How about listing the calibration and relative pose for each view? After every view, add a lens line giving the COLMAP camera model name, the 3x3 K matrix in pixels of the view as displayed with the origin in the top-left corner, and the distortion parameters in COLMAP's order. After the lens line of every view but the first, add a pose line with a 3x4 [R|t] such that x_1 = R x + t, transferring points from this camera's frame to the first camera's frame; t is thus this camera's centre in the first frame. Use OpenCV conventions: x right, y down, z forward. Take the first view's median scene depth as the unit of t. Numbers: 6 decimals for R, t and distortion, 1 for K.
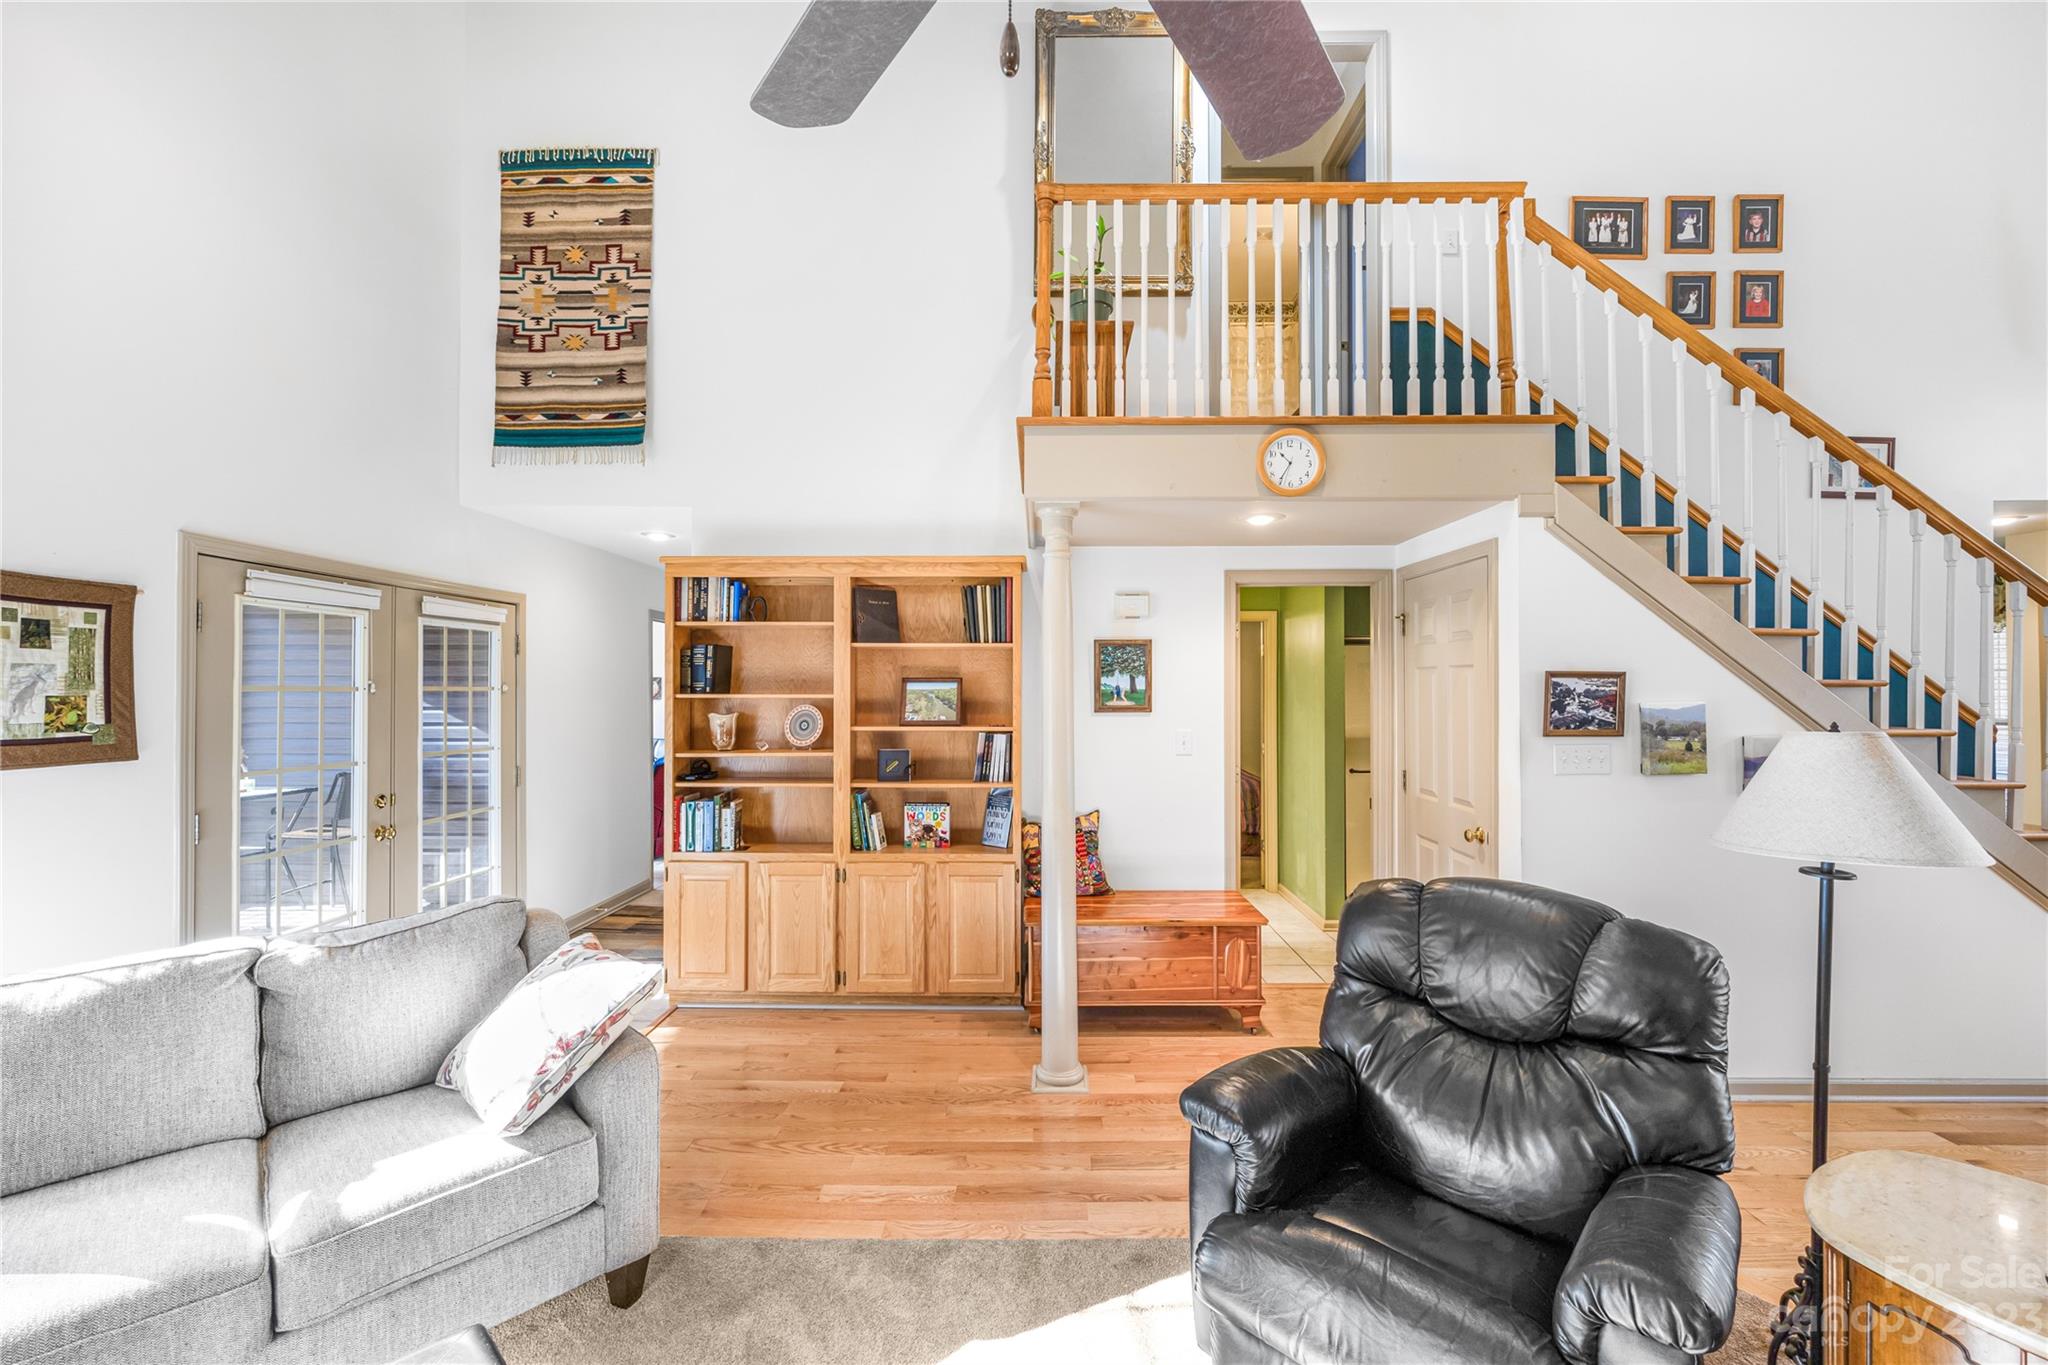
lens RADIAL K [[848.6, 0, 1041.0], [0, 848.6, 679.0], [0, 0, 1]] dist [-0.001514, -0.000038]
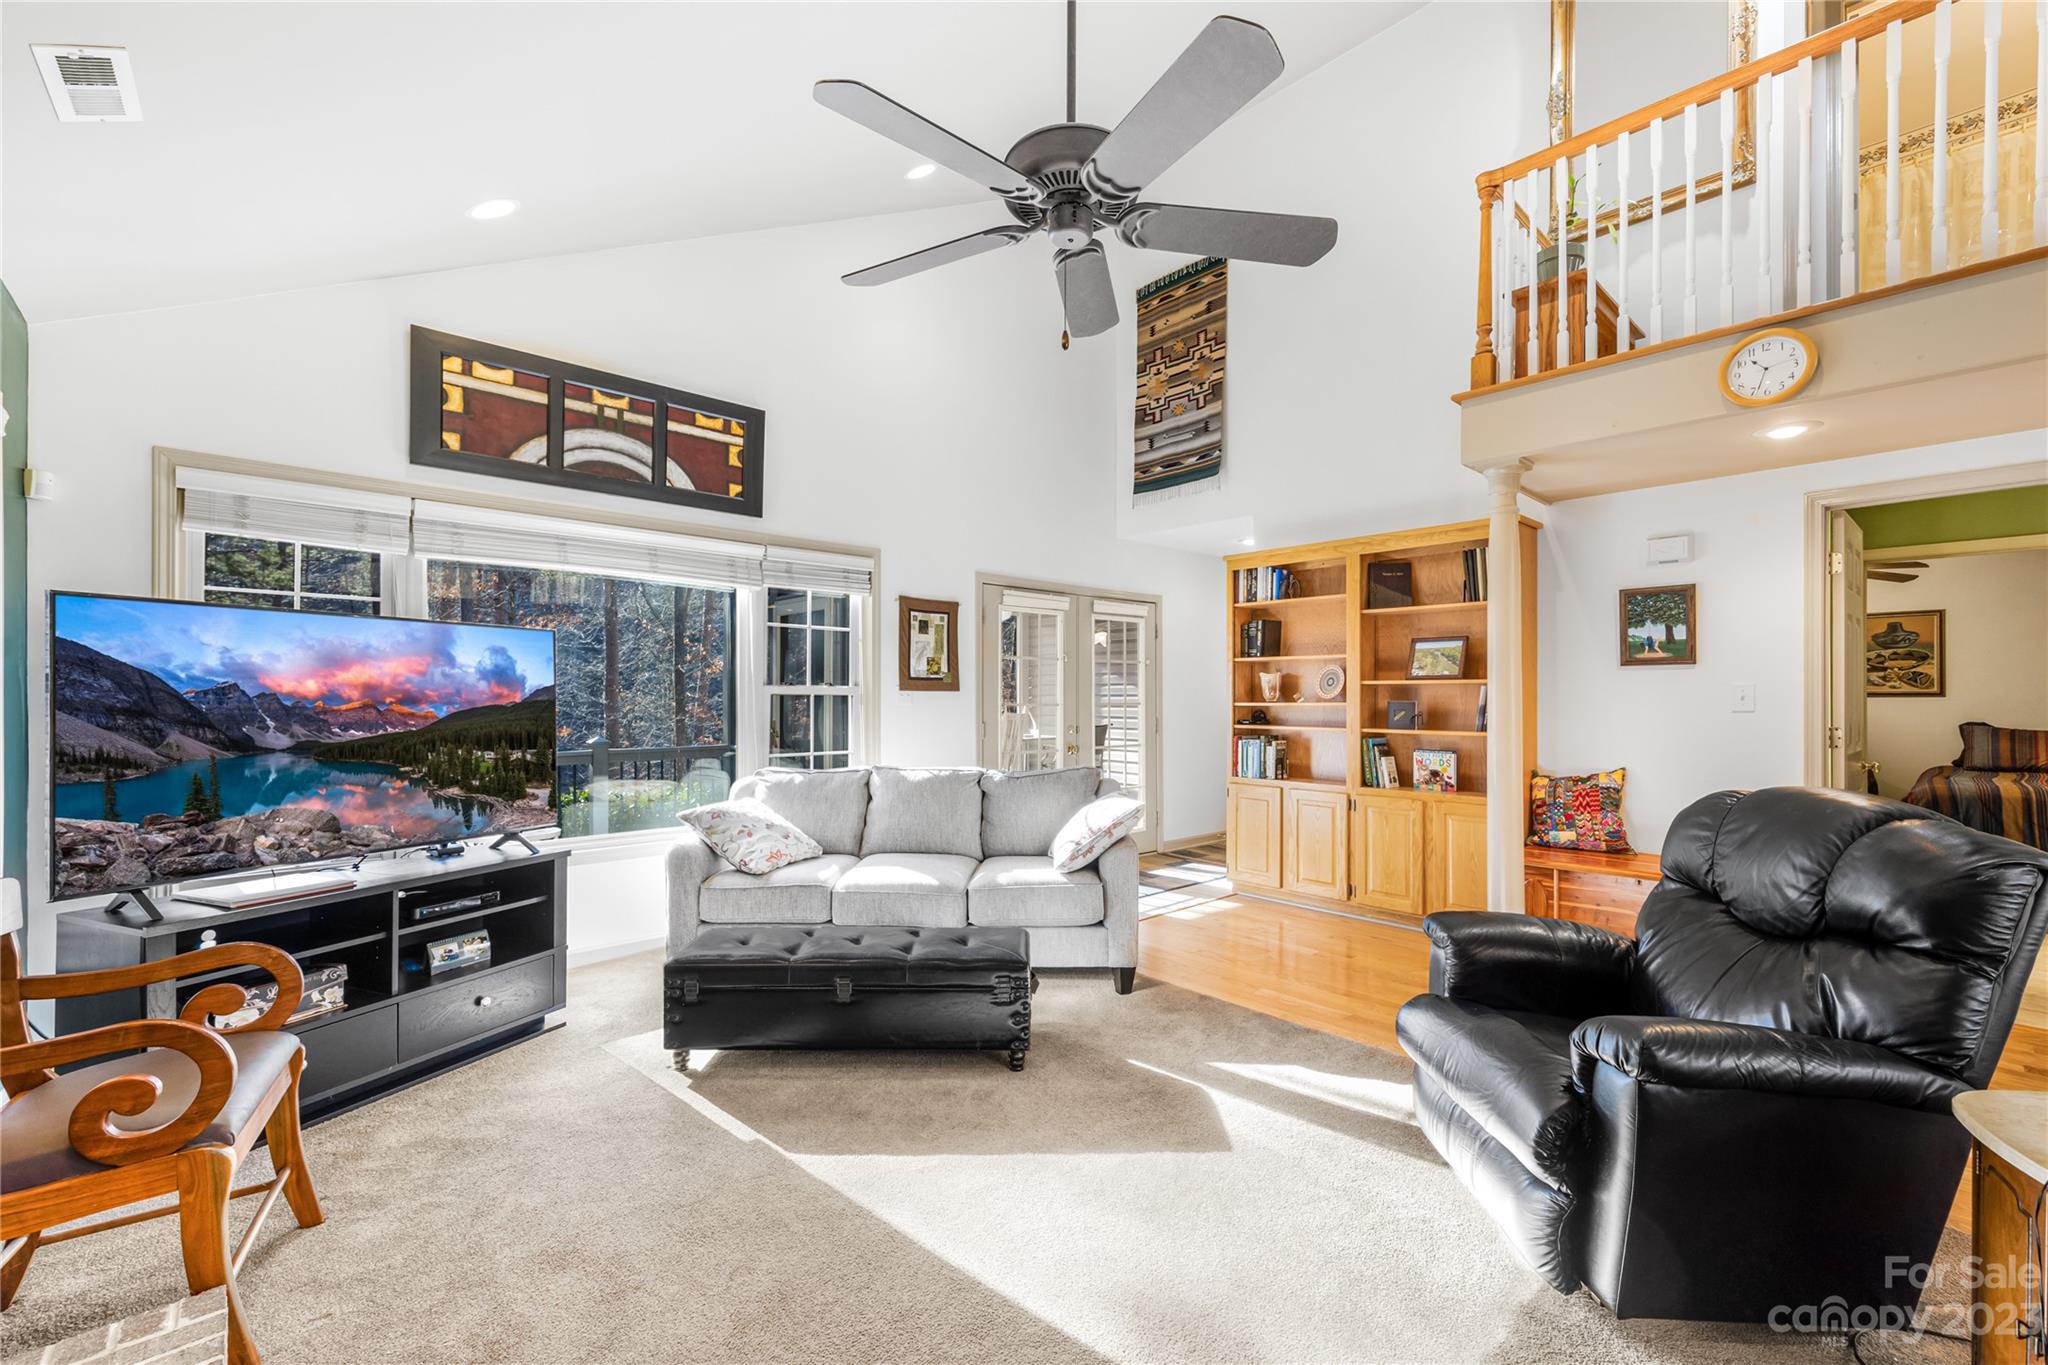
lens RADIAL K [[850.2, 0, 997.4], [0, 850.2, 691.5], [0, 0, 1]] dist [0.003242, 0.000452]
pose [[0.663053, 0.000838, -0.748572, 0.318771], [0.005892, 0.999963, 0.006338, 0.058654], [0.748549, -0.008613, 0.663023, -0.163216]]
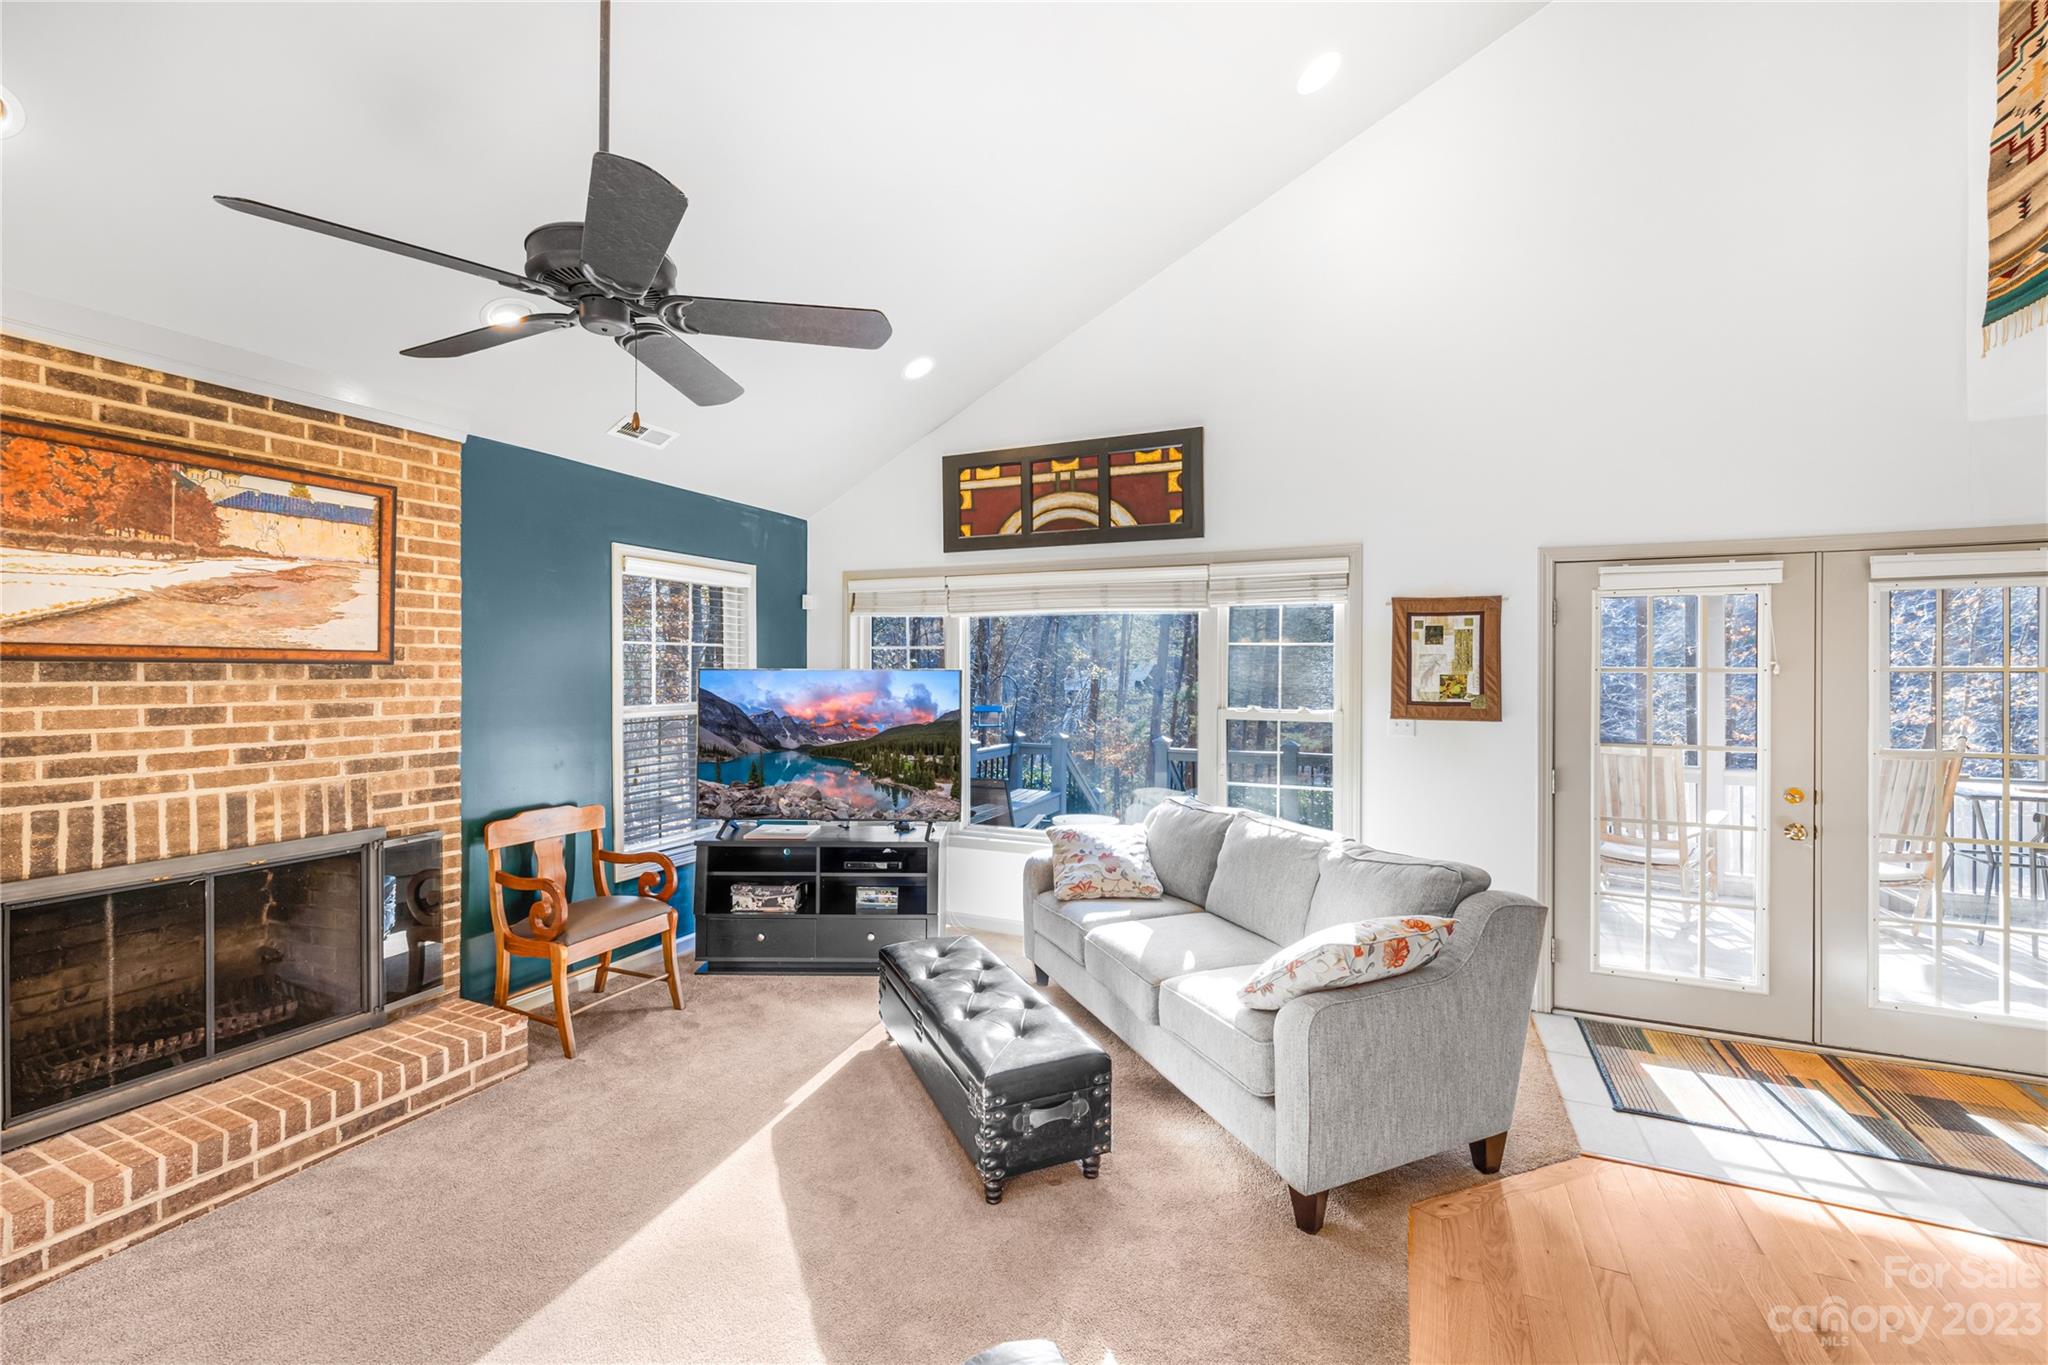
lens RADIAL K [[810.7, 0, 1026.6], [0, 810.7, 673.9], [0, 0, 1]] dist [-0.002848, -0.000252]
pose [[-0.399724, 0.005879, -0.916617, 0.315341], [0.012028, 0.999927, 0.001169, 0.004754], [0.916557, -0.010558, -0.399766, 0.566451]]
